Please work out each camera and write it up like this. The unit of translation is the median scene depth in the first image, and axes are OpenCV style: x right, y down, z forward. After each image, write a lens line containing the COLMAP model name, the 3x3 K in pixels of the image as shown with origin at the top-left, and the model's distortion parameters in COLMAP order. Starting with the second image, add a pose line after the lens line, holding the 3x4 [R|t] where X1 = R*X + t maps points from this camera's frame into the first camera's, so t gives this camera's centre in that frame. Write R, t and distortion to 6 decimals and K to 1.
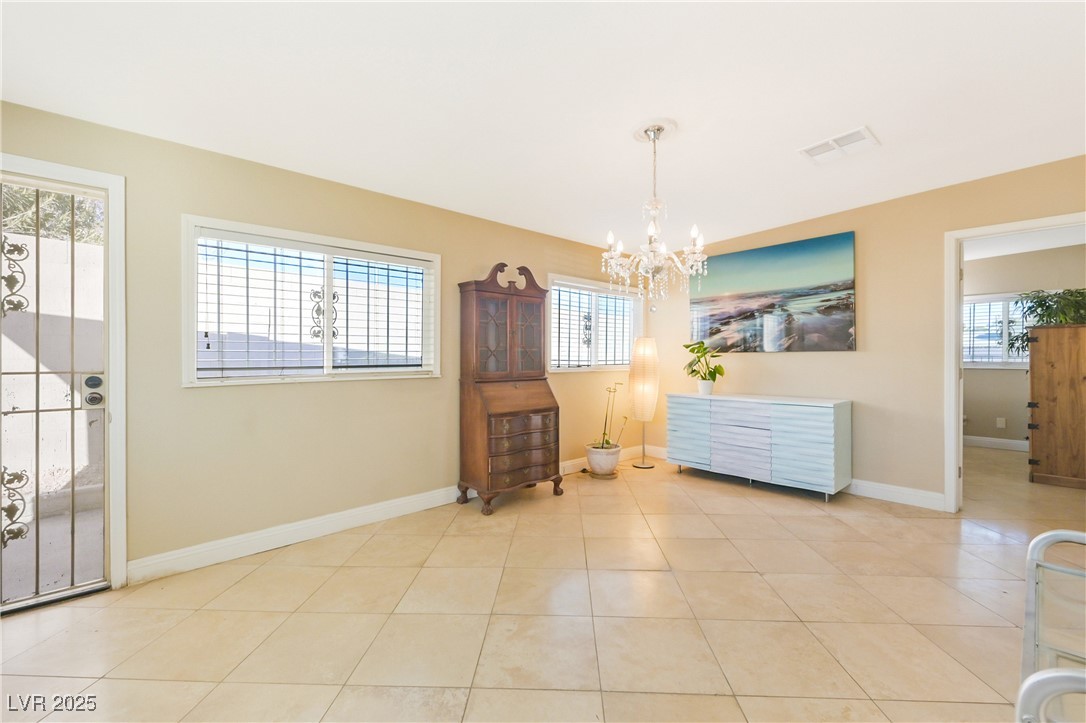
lens RADIAL K [[459.3, 0, 542.7], [0, 459.3, 356.2], [0, 0, 1]] dist [-0.000220, -0.000022]
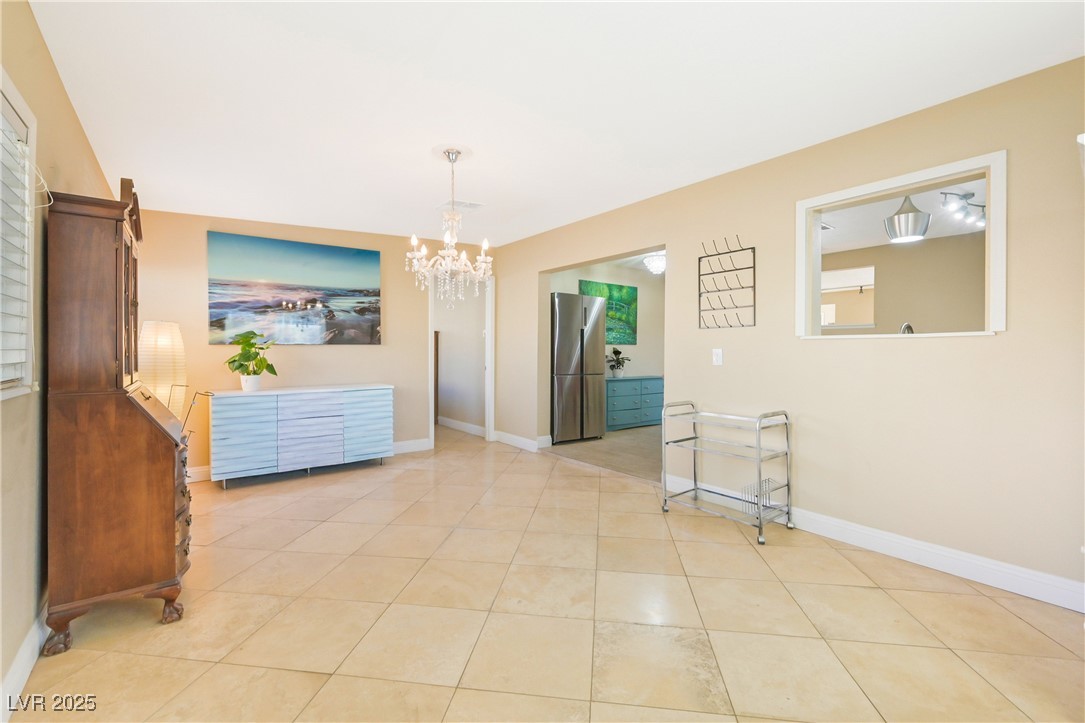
lens RADIAL K [[461.2, 0, 543.3], [0, 461.2, 356.3], [0, 0, 1]] dist [-0.001590, -0.000335]
pose [[0.095295, -0.013106, 0.995363, -0.542597], [-0.001954, 0.999909, 0.013353, 0.002845], [-0.995447, -0.003218, 0.095261, 0.402819]]
